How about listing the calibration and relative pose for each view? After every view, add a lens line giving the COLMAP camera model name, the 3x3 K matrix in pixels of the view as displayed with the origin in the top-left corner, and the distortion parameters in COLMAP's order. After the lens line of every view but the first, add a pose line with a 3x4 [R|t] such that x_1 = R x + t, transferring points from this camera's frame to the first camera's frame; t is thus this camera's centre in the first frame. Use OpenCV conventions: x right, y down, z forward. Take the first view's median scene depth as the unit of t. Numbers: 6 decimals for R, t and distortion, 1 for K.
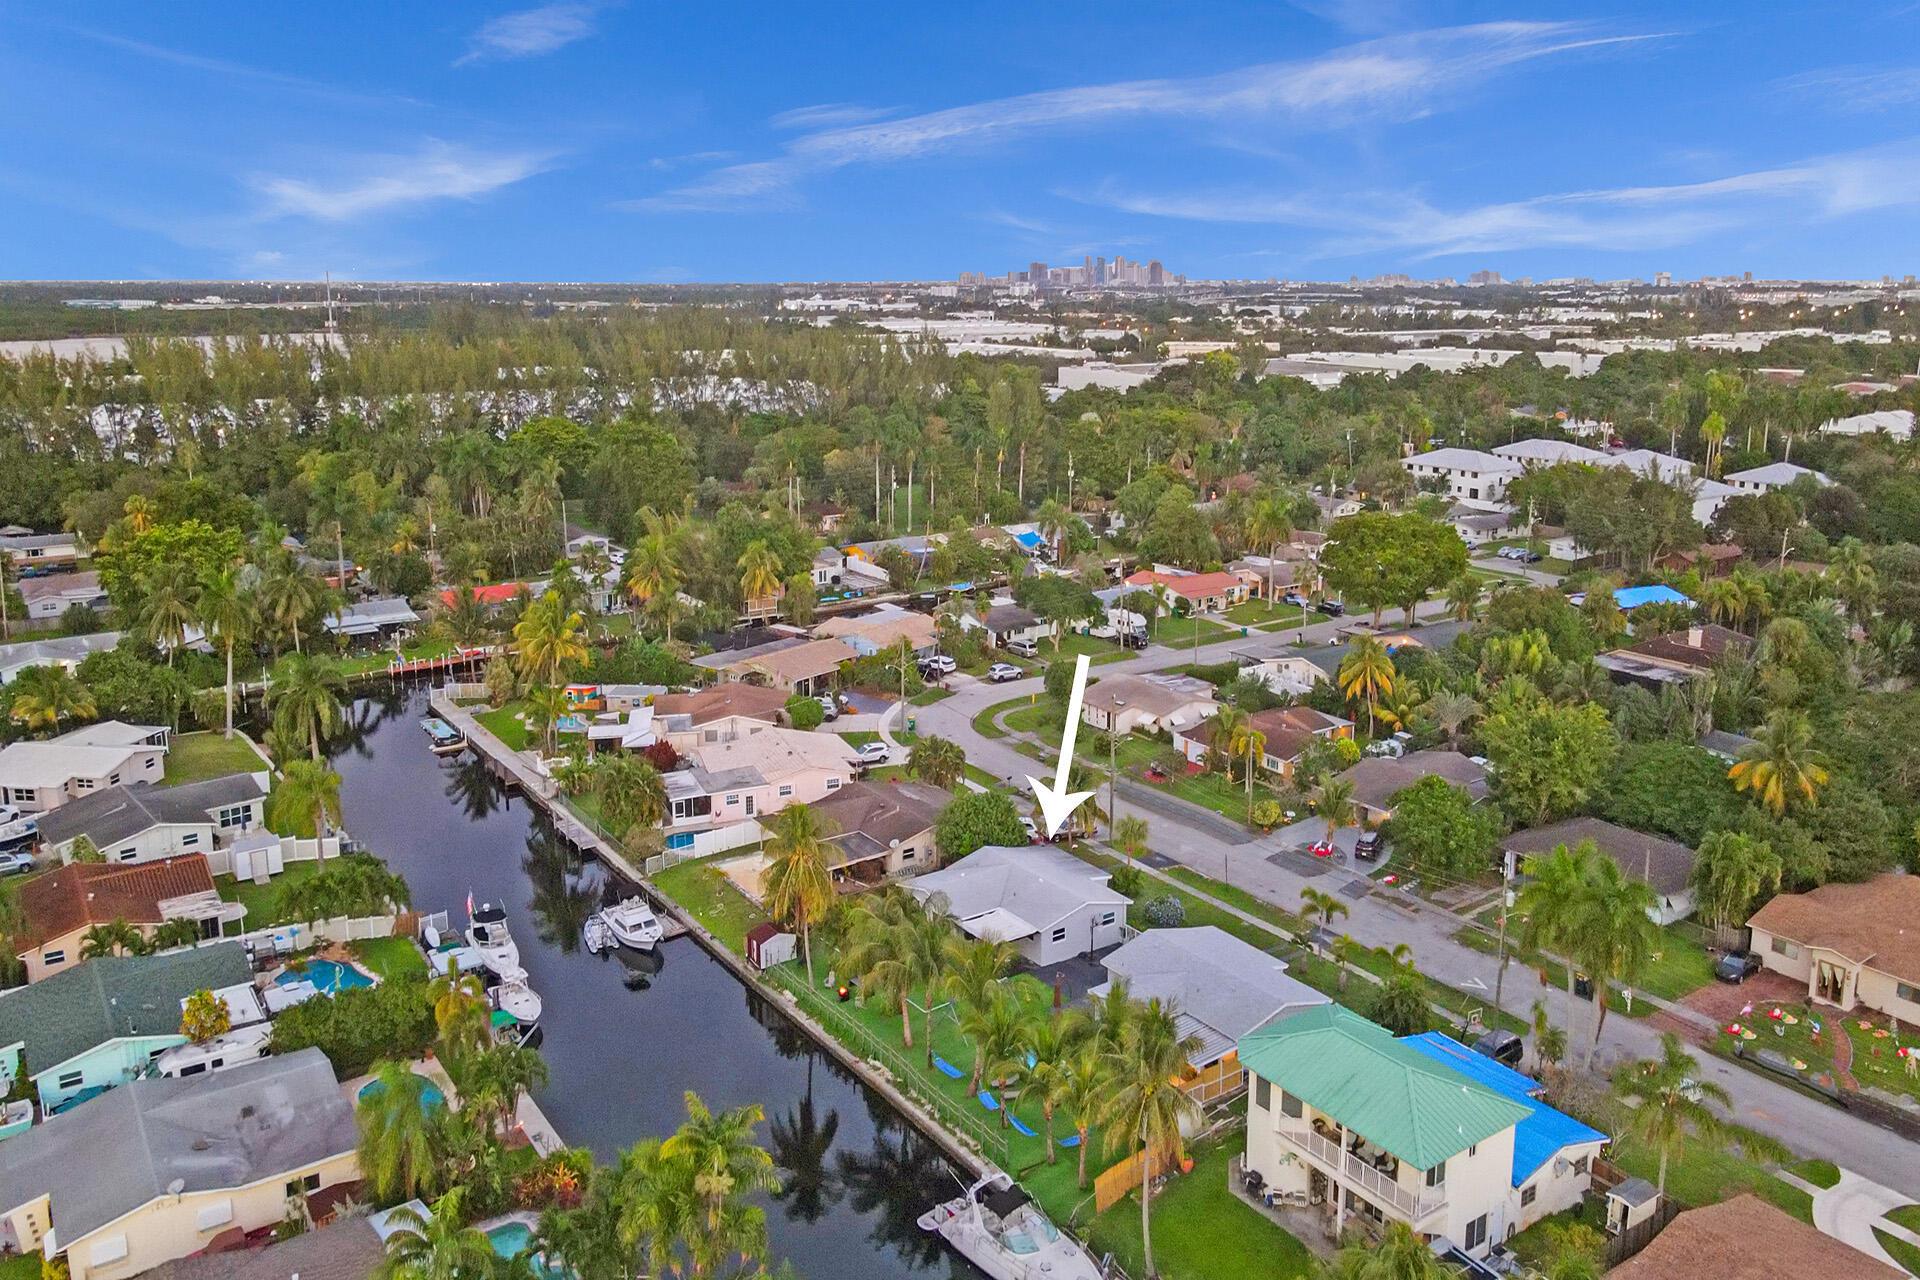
lens RADIAL K [[1388.4, 0, 960.0], [0, 1388.4, 640.0], [0, 0, 1]] dist [-0.005341, 0.056217]
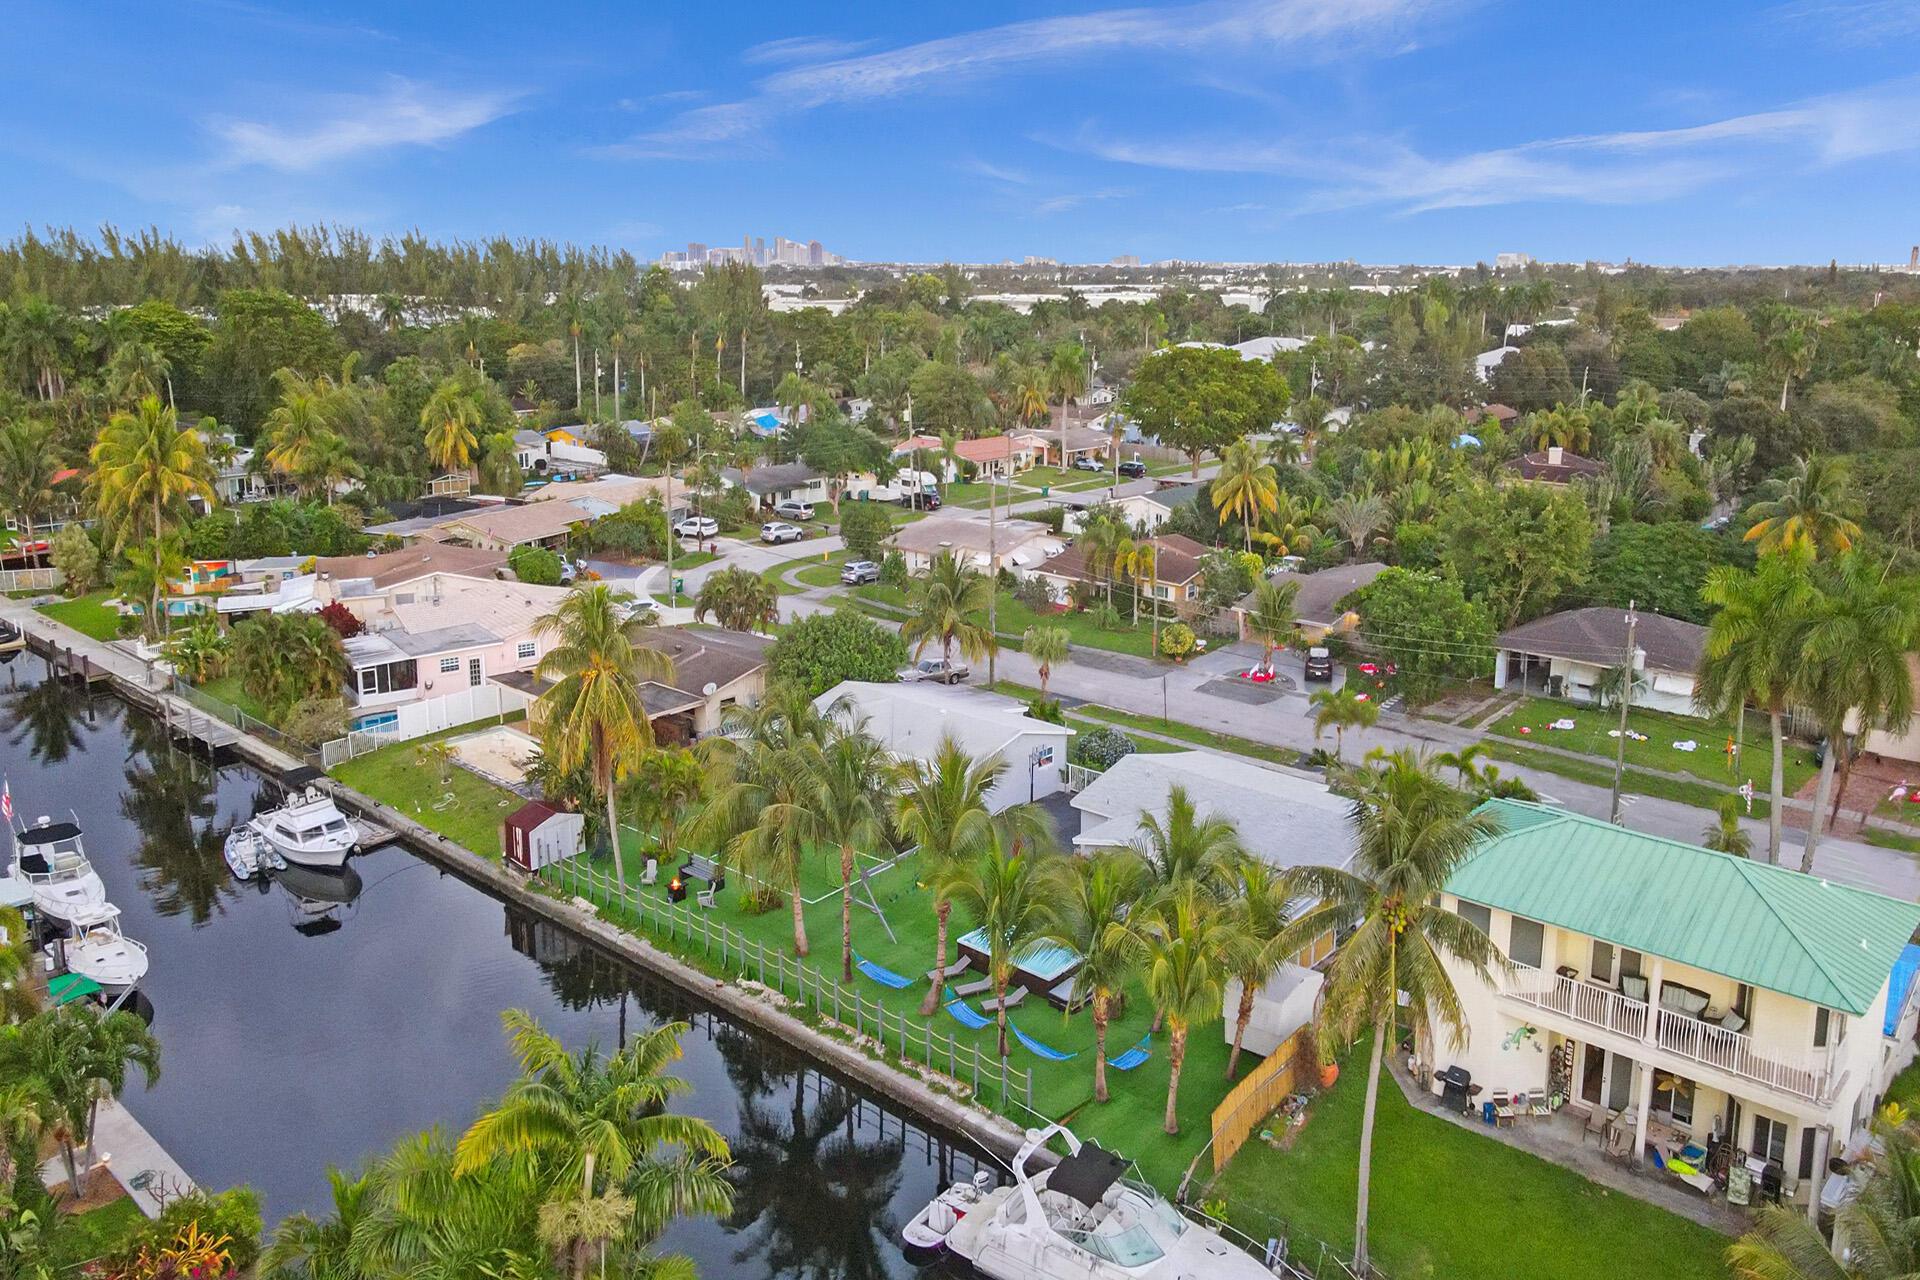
lens RADIAL K [[1377.8, 0, 958.2], [0, 1377.8, 610.9], [0, 0, 1]] dist [-0.001567, 0.032180]
pose [[0.971985, -0.043136, 0.231052, -0.077009], [0.044688, 0.999000, -0.001488, 0.104498], [-0.230757, 0.011771, 0.972940, 0.276676]]
